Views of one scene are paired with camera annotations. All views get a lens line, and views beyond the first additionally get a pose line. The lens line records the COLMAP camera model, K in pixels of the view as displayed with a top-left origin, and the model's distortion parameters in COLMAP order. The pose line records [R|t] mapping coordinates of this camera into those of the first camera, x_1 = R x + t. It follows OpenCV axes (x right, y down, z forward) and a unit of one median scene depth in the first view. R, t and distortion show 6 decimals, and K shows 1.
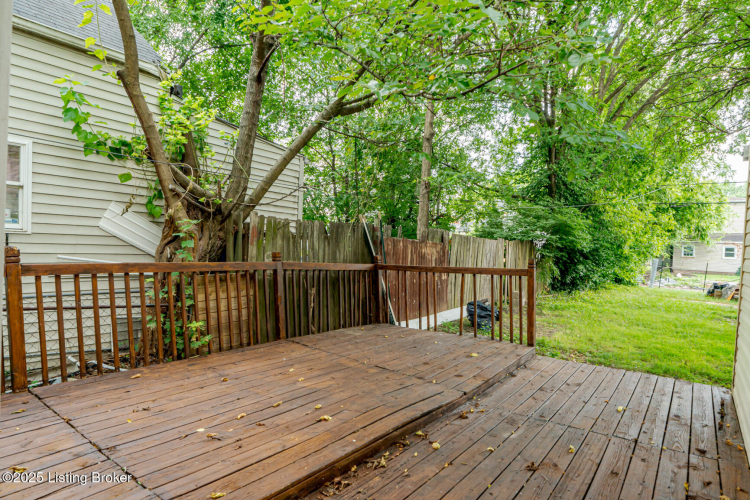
lens RADIAL K [[417.6, 0, 375.0], [0, 417.6, 250.0], [0, 0, 1]] dist [-0.003565, -0.000454]
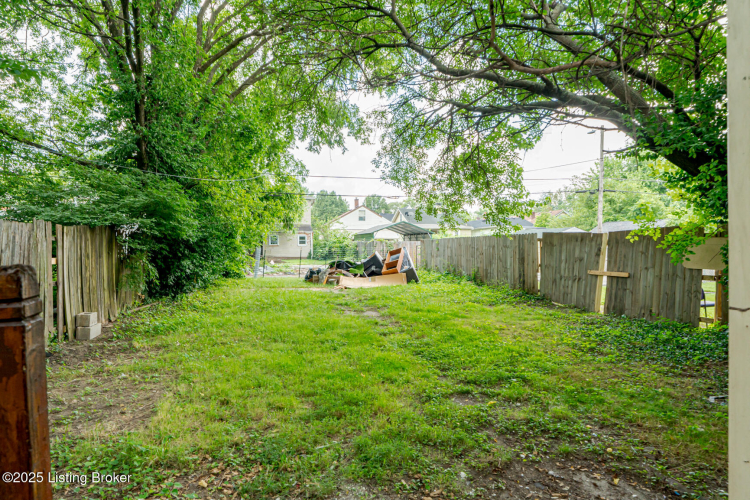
lens RADIAL K [[416.3, 0, 375.0], [0, 416.3, 250.0], [0, 0, 1]] dist [-0.004604, -0.001069]
pose [[0.620830, -0.045173, 0.782643, 0.109099], [0.032112, 0.998966, 0.032185, 0.004415], [-0.783287, 0.005151, 0.621638, 0.249011]]
